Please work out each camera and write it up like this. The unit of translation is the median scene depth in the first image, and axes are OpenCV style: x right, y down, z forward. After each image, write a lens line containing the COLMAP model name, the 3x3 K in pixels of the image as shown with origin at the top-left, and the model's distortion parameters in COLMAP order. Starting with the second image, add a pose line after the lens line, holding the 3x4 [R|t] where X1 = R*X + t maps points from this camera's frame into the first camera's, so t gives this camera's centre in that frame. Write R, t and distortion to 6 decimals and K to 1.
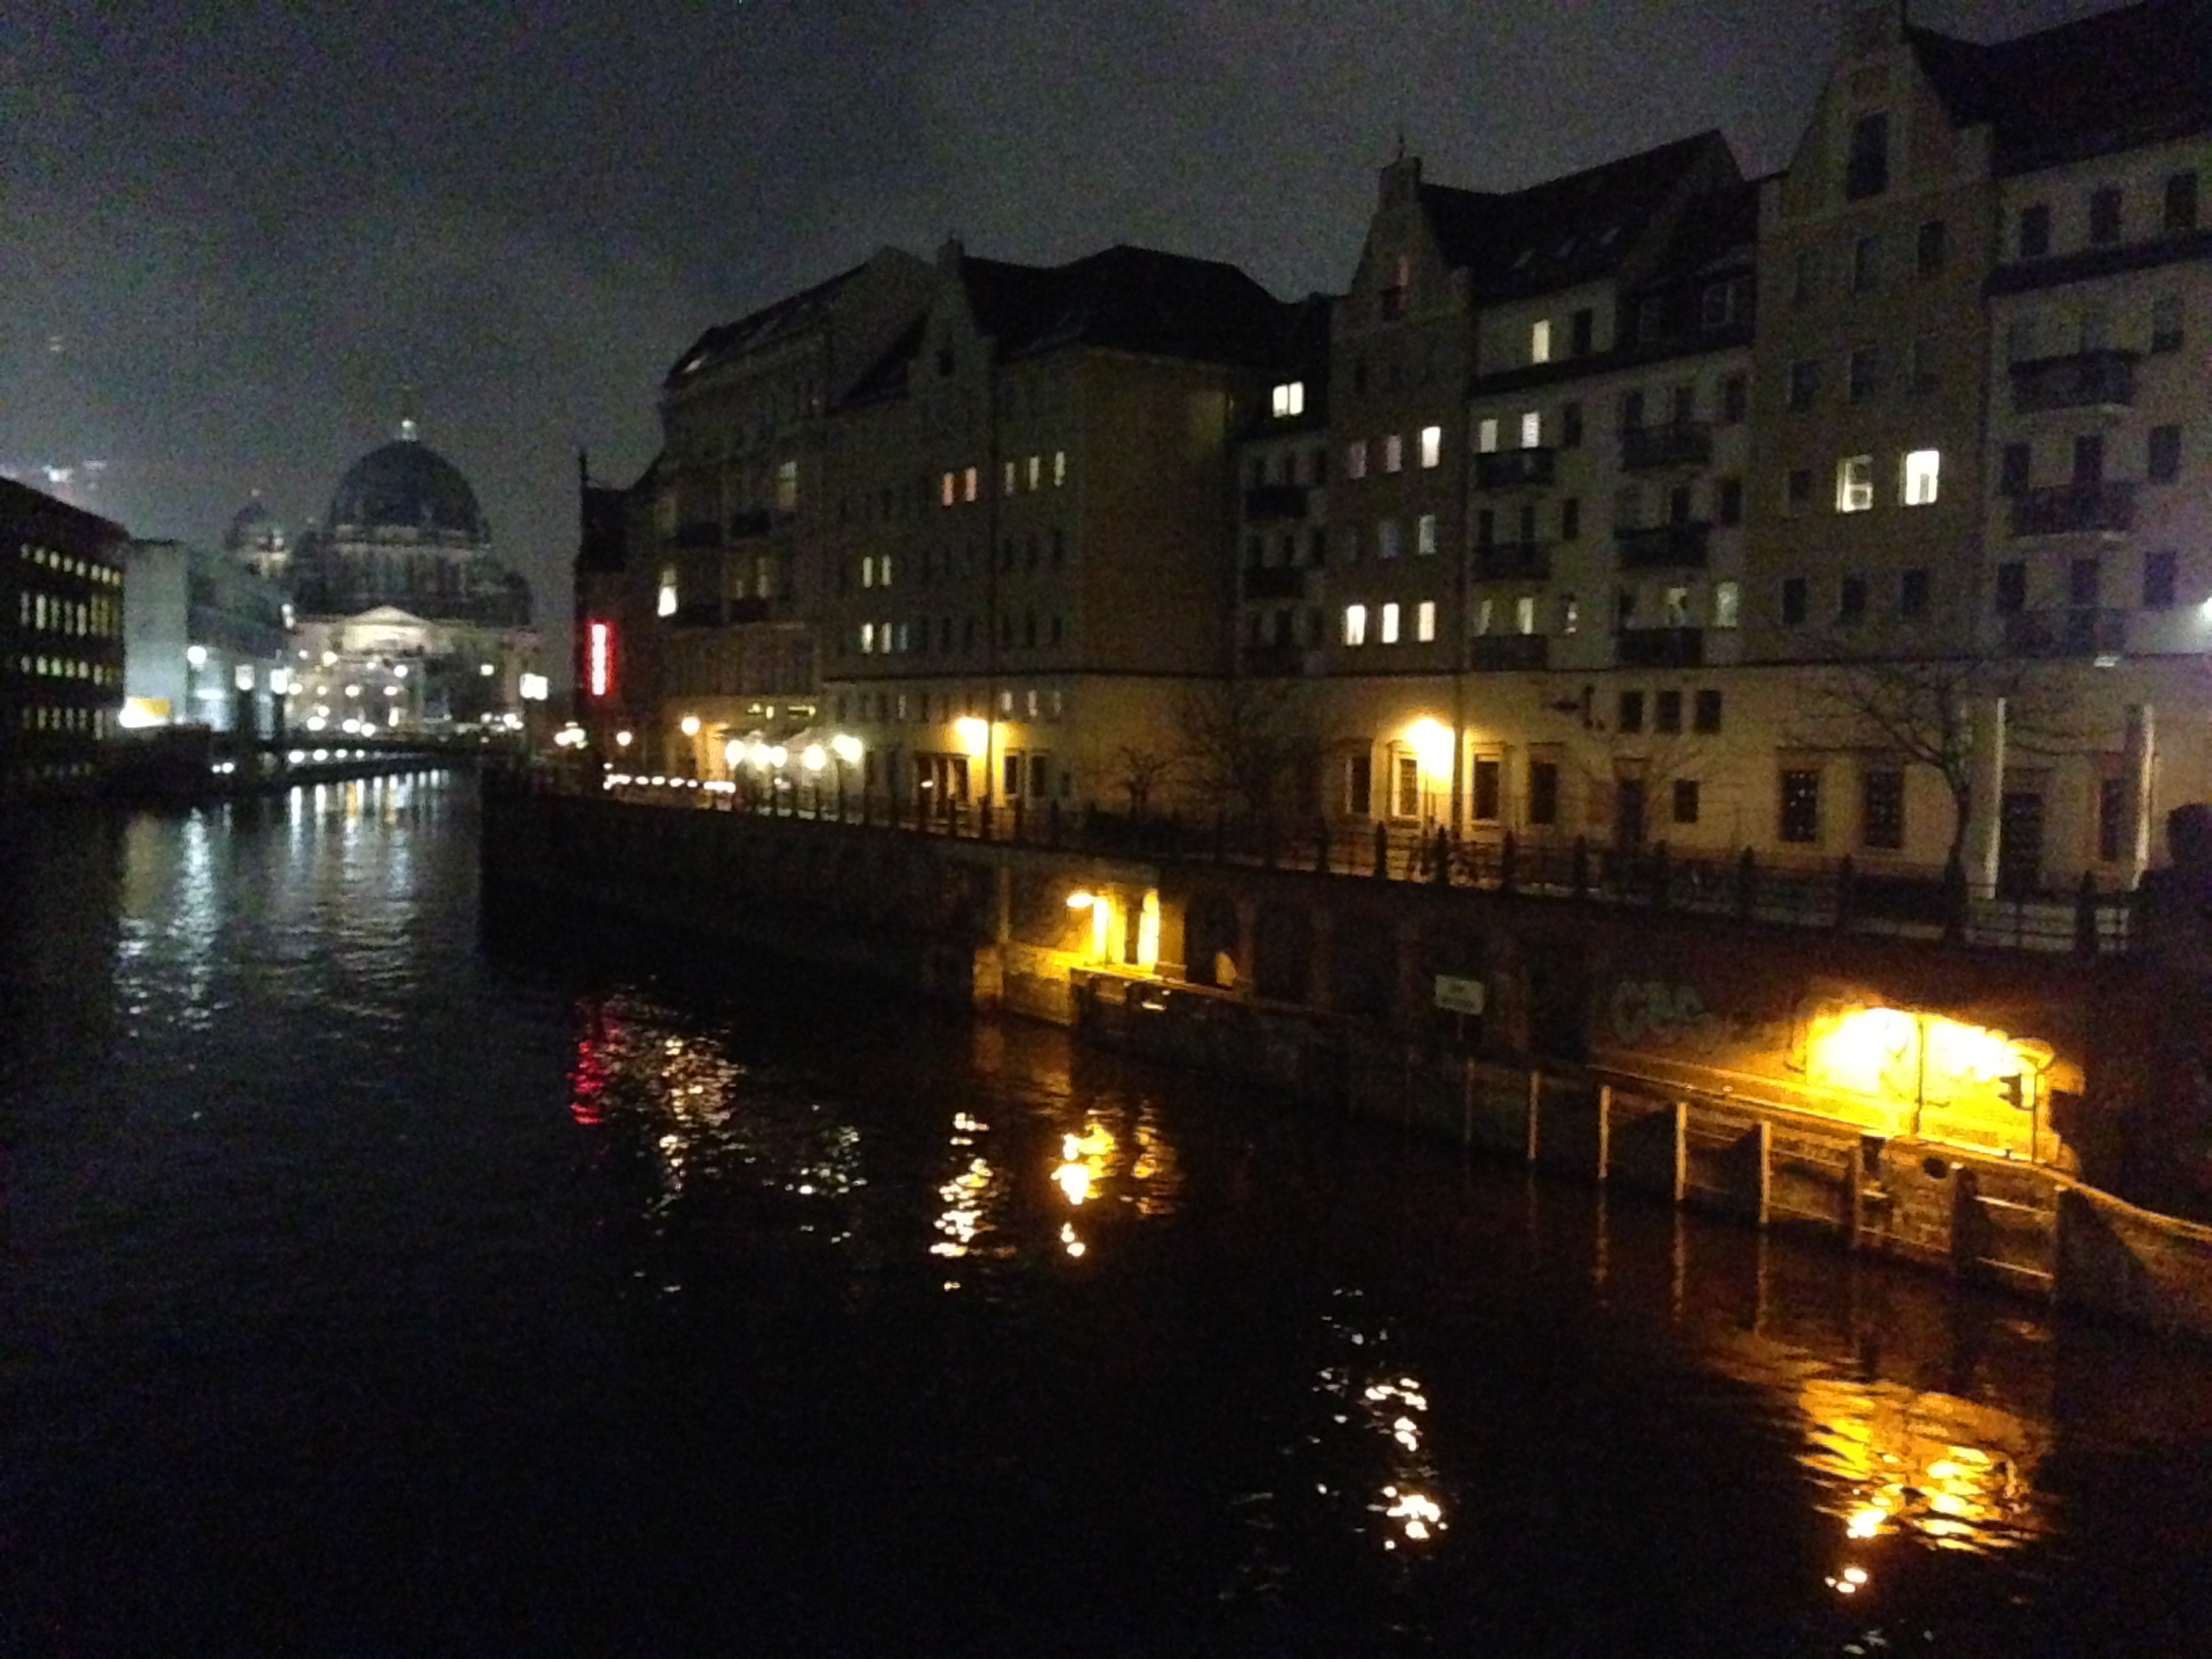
lens RADIAL K [[1975.8, 0, 1102.0], [0, 1975.8, 822.6], [0, 0, 1]] dist [0.050568, -0.042281]
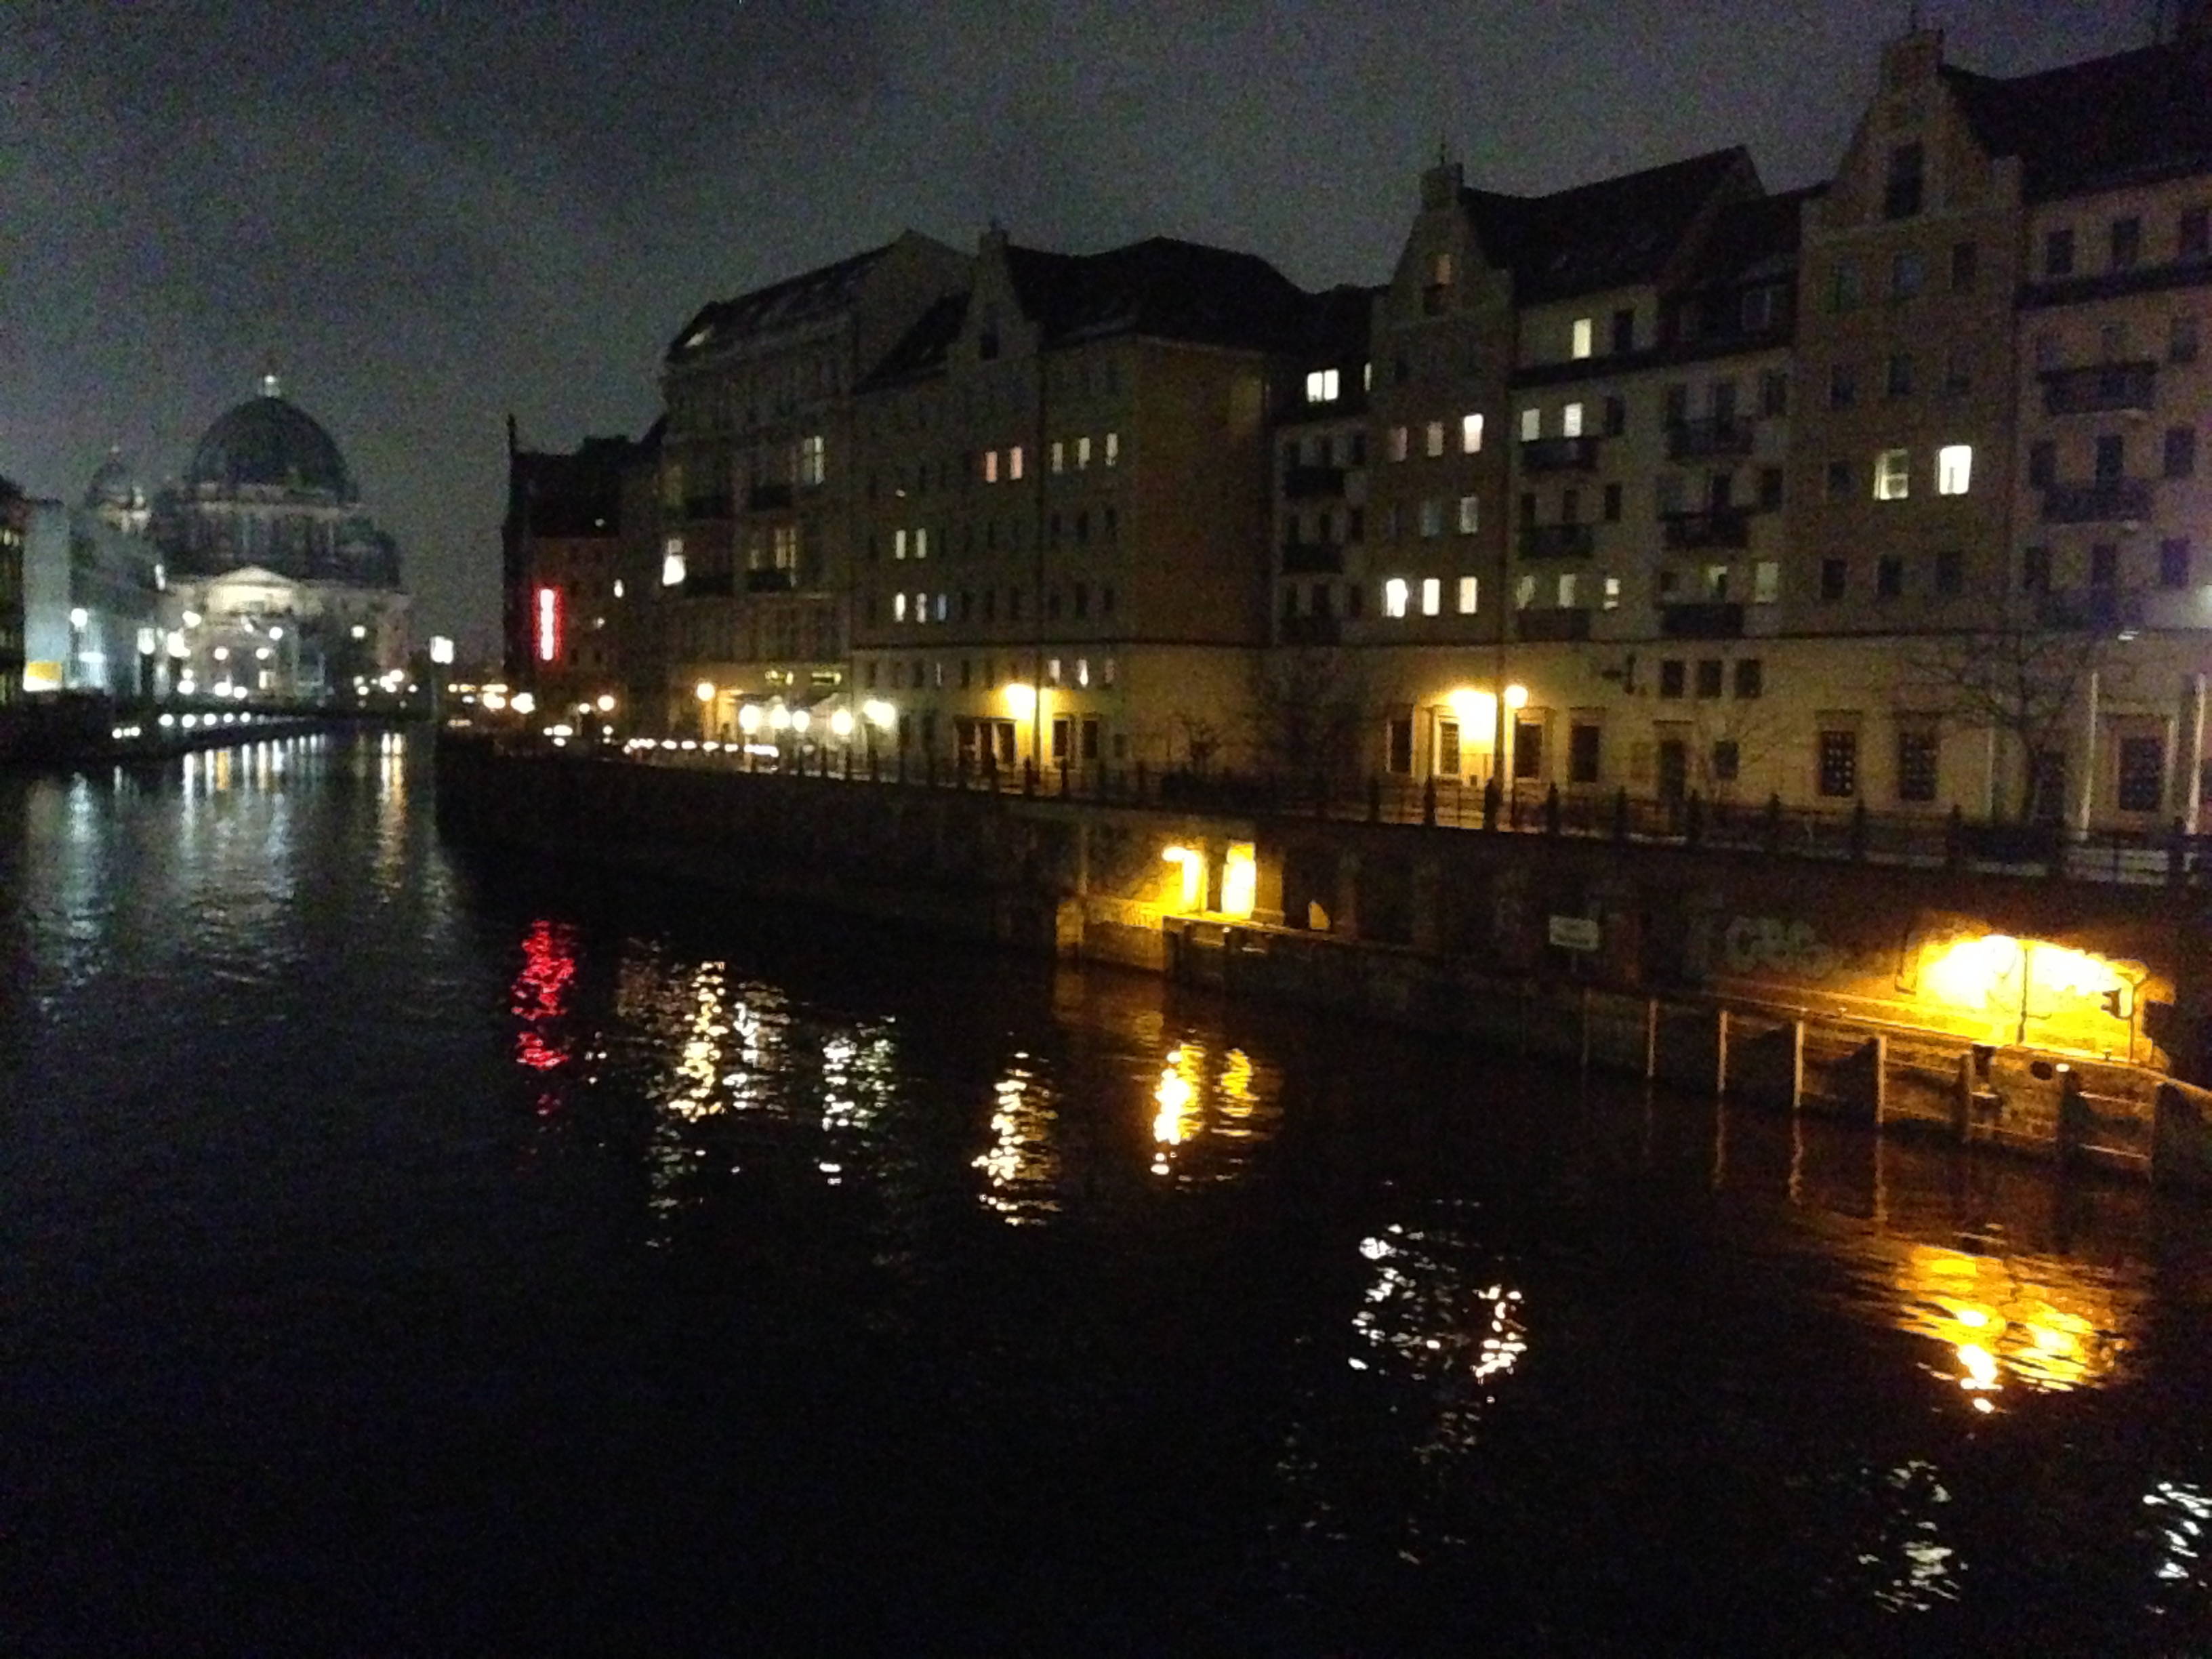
lens RADIAL K [[1975.8, 0, 1095.1], [0, 1975.8, 827.4], [0, 0, 1]] dist [0.050568, -0.042281]
pose [[0.997704, -0.005960, 0.067459, -0.121448], [0.004506, 0.999755, 0.021689, 0.000975], [-0.067572, -0.021335, 0.997486, -0.074663]]
